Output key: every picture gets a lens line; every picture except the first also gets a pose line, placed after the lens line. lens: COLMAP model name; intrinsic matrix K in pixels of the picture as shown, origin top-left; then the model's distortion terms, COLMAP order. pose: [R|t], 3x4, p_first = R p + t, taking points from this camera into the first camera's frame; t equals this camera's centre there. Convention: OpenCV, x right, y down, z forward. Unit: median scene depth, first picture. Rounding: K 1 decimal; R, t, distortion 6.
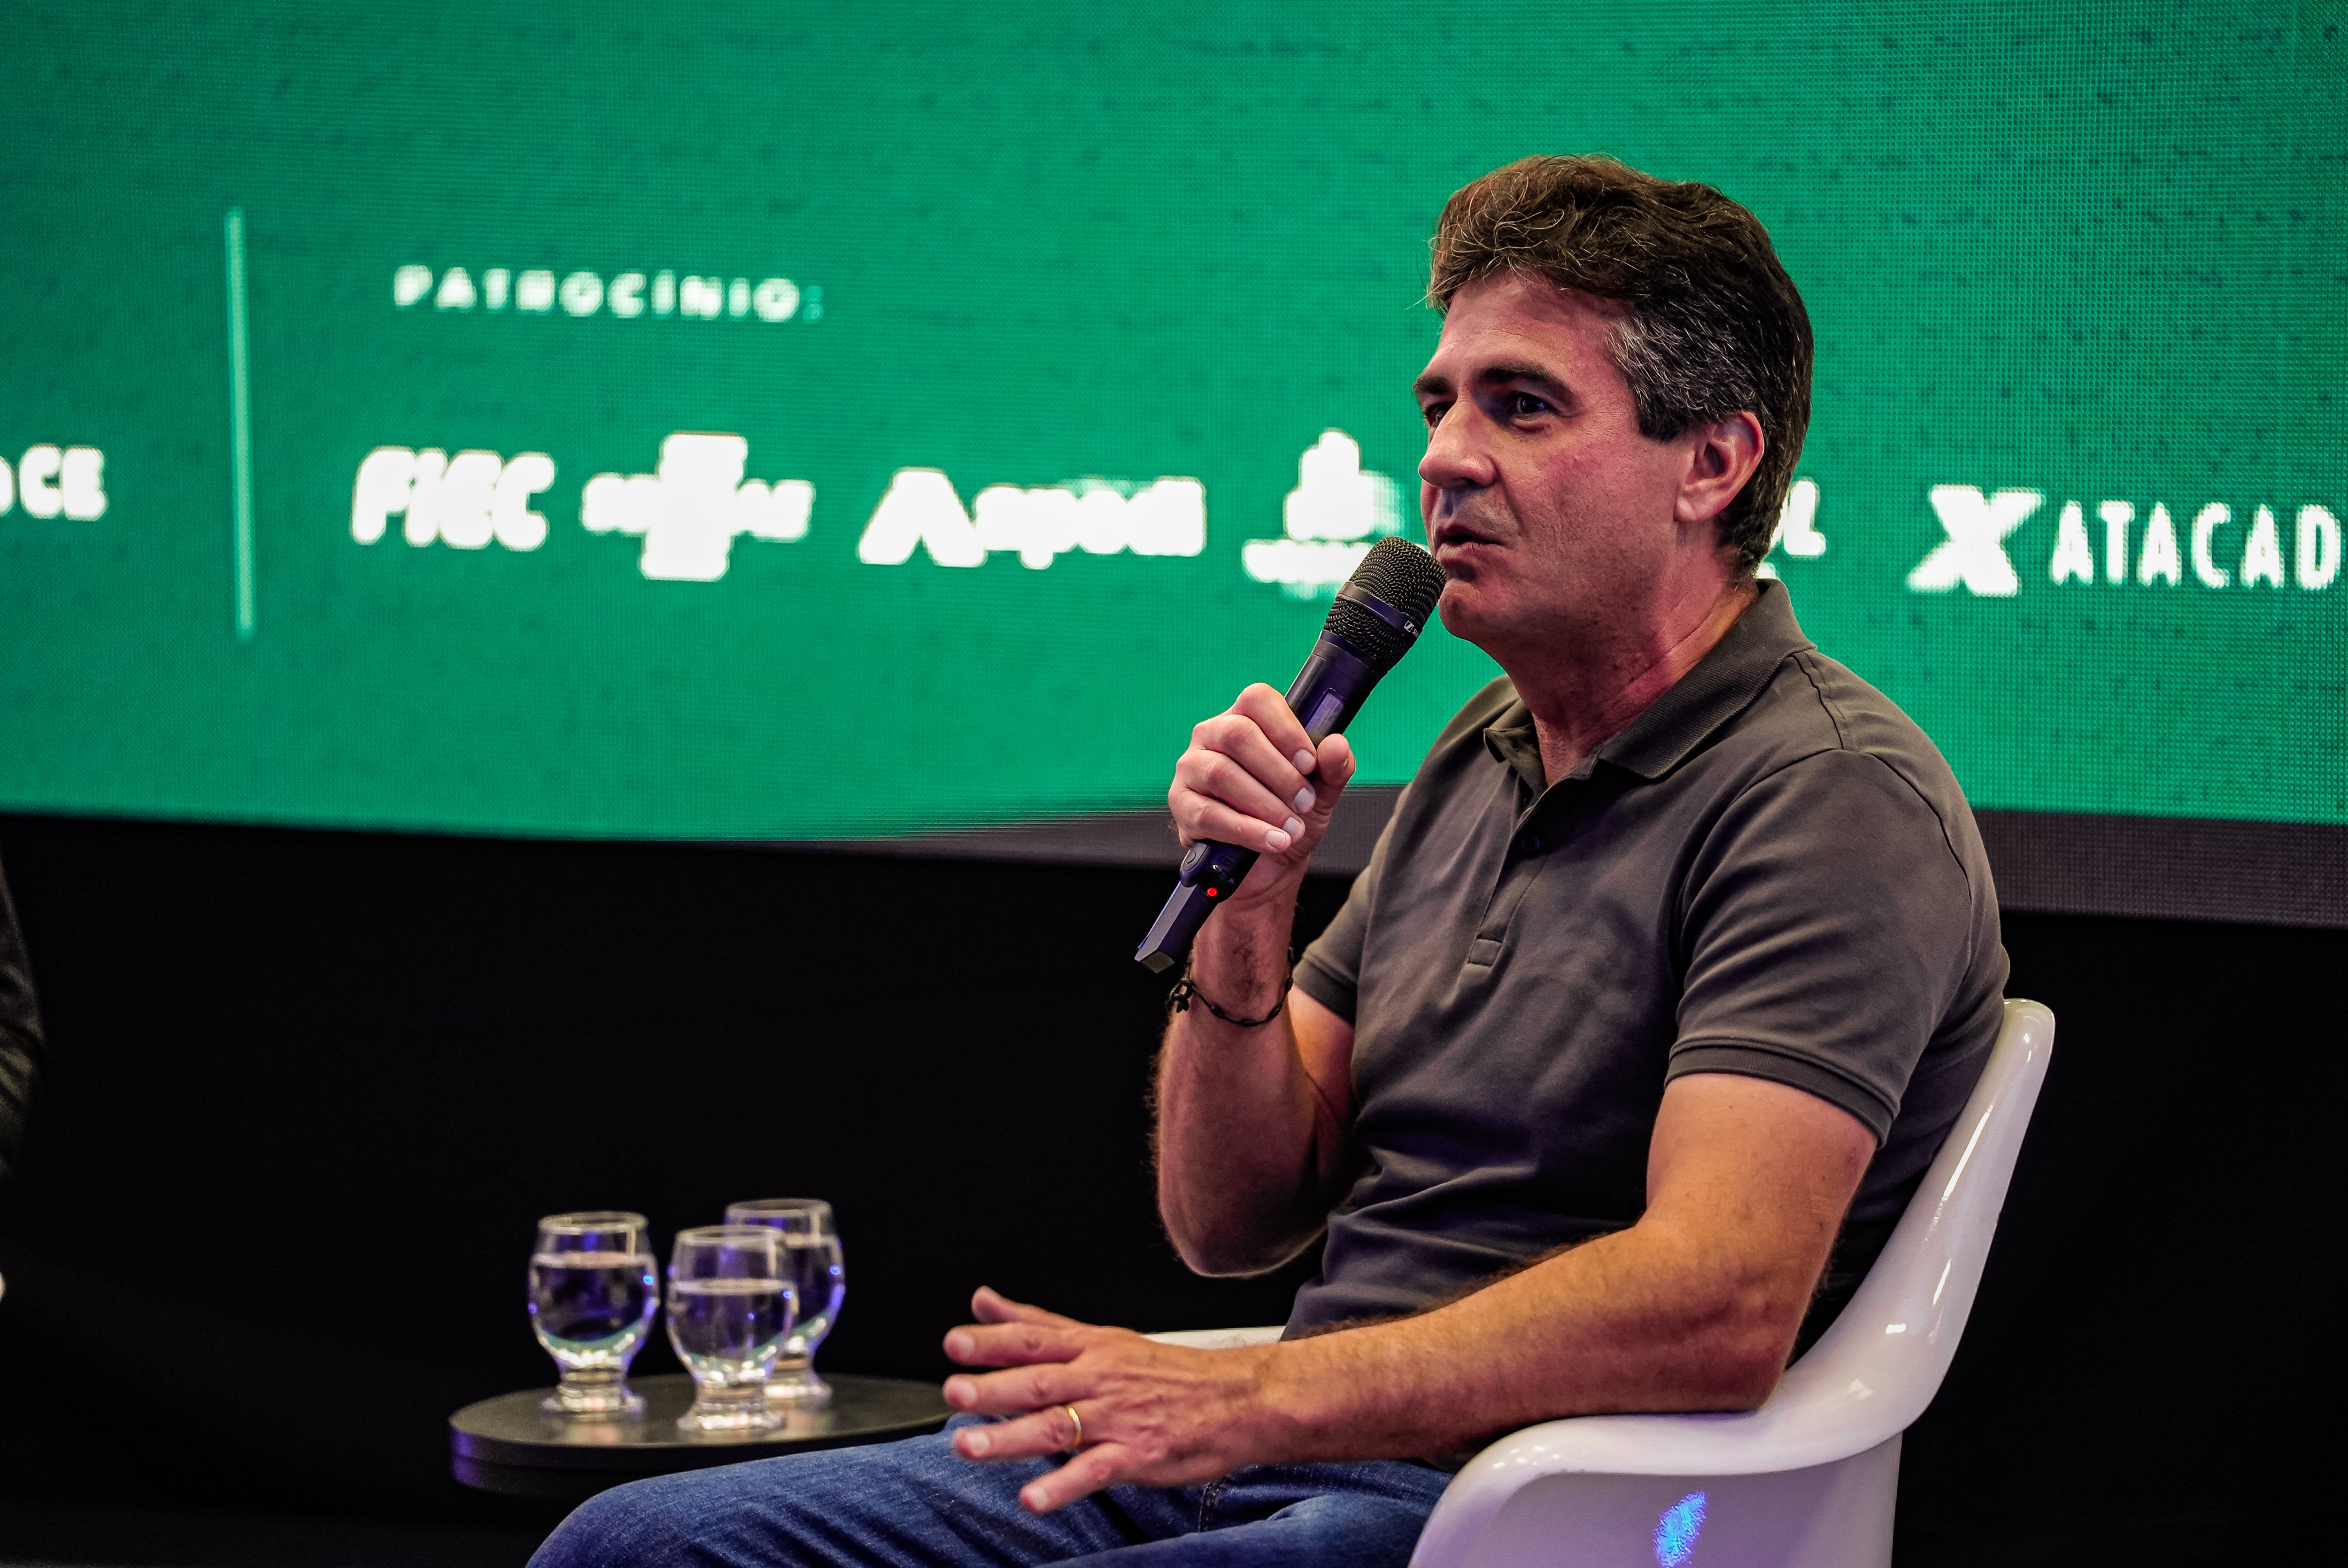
lens RADIAL K [[11342.7, 0, 1189.3], [0, 11342.7, 780.8], [0, 0, 1]] dist [3.125658, 0.000000]
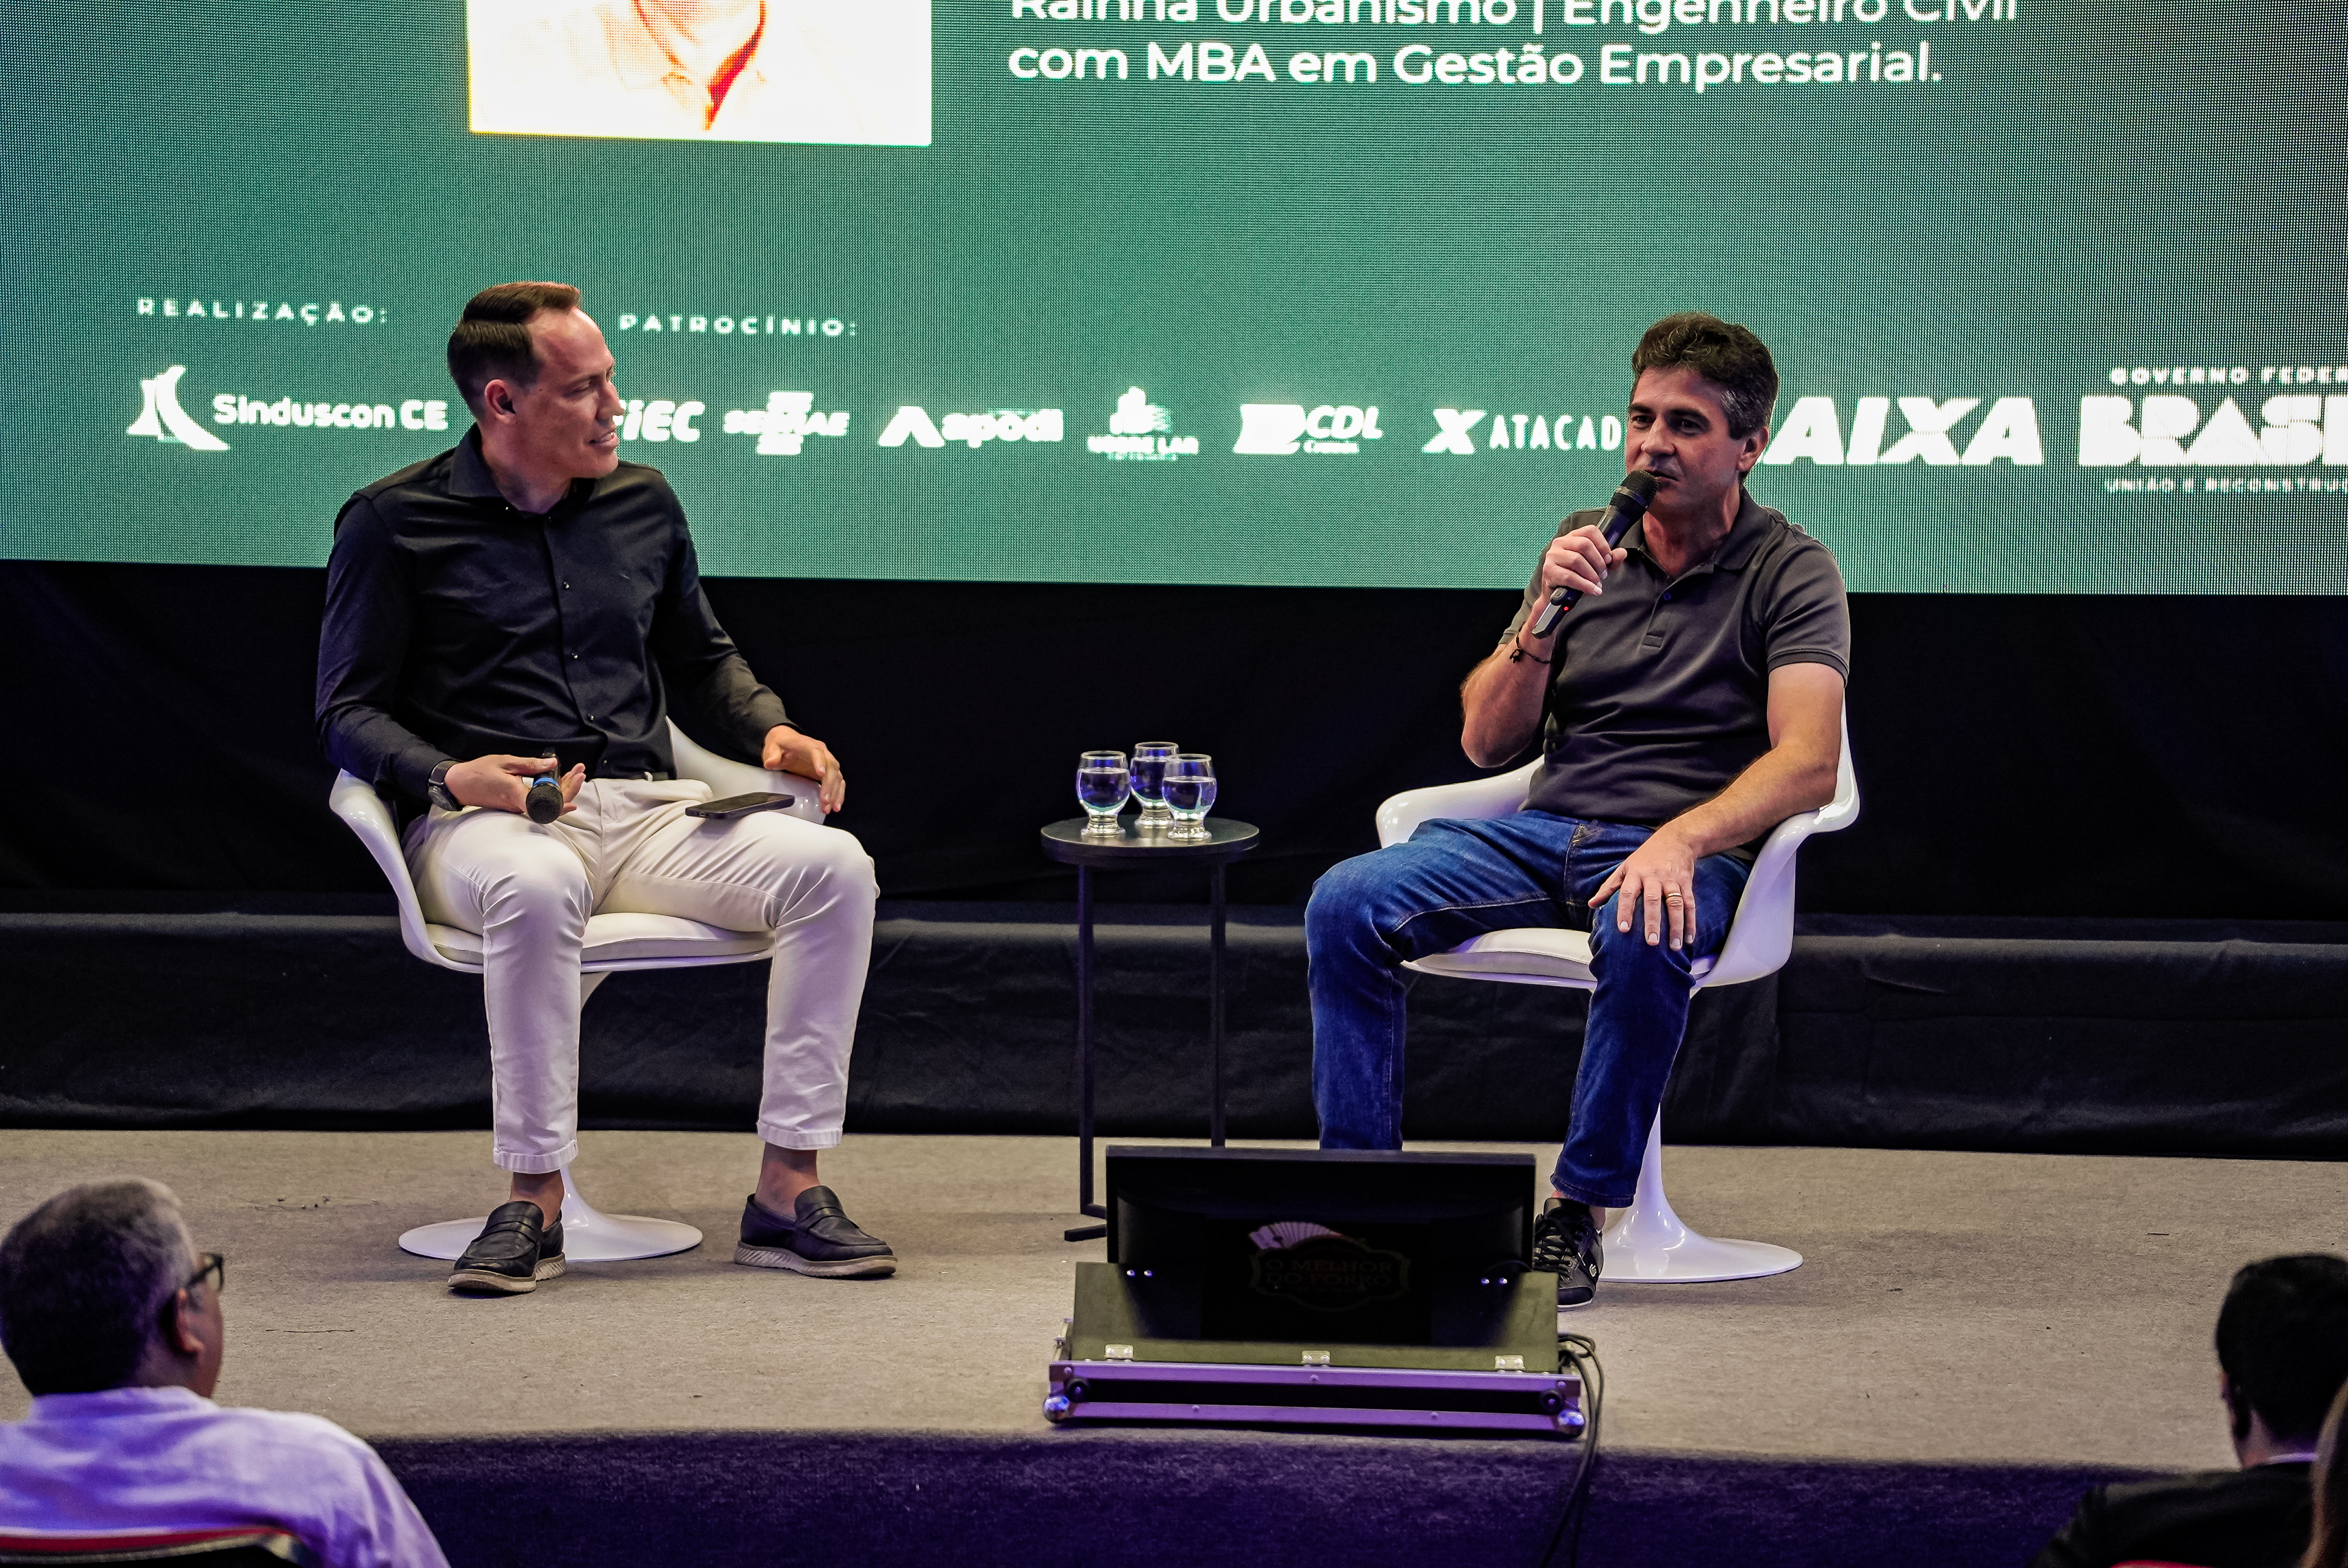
lens RADIAL K [[9936.5, 0, 1183.2], [0, 9936.5, 775.1], [0, 0, 1]] dist [2.615943, 0.000000]
pose [[0.852743, -0.059018, 0.518986, -0.990378], [0.024941, 0.997063, 0.072404, -0.095005], [-0.521735, -0.048798, 0.851711, -0.676344]]
